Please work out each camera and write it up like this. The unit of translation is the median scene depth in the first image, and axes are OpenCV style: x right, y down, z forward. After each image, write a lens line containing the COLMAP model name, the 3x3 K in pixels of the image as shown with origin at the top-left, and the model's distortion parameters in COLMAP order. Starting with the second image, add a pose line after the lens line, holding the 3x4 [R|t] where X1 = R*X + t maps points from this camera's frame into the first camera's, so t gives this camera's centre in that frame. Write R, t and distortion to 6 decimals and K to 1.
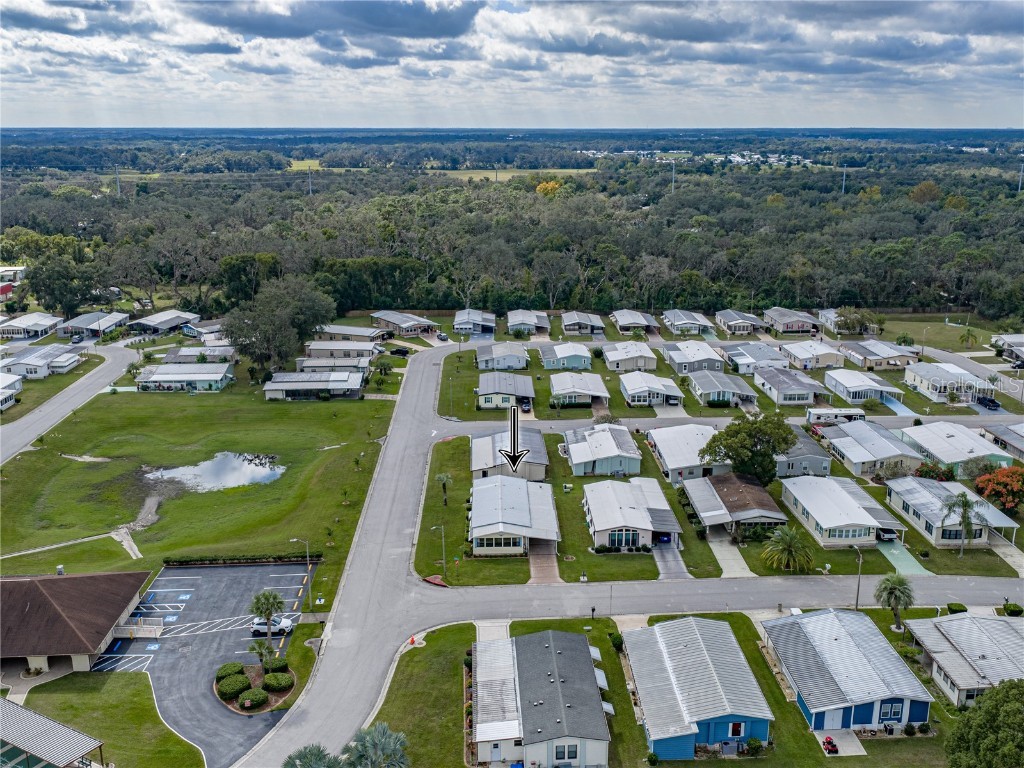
lens RADIAL K [[963.8, 0, 512.0], [0, 963.8, 384.0], [0, 0, 1]] dist [0.004420, -0.004871]
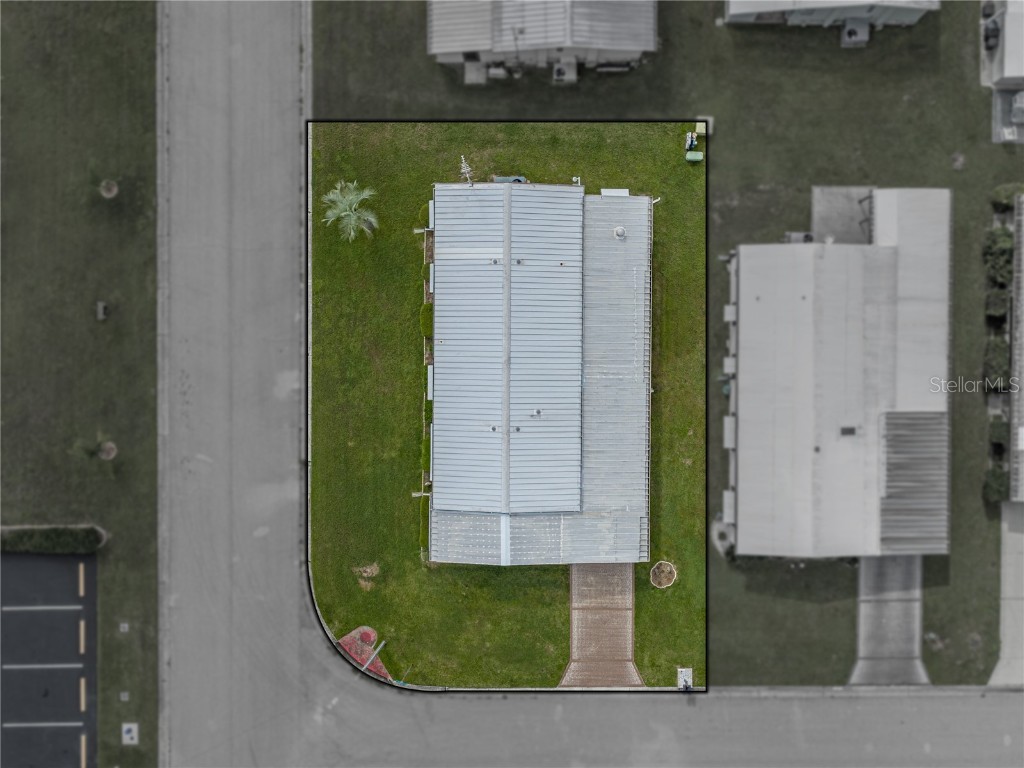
lens RADIAL K [[963.8, 0, 512.0], [0, 963.8, 384.0], [0, 0, 1]] dist [0.004420, -0.004871]
pose [[0.999707, 0.024193, -0.000445, -0.010536], [-0.005393, 0.240685, 0.970588, -0.253506], [0.023588, -0.970302, 0.240745, 0.939549]]
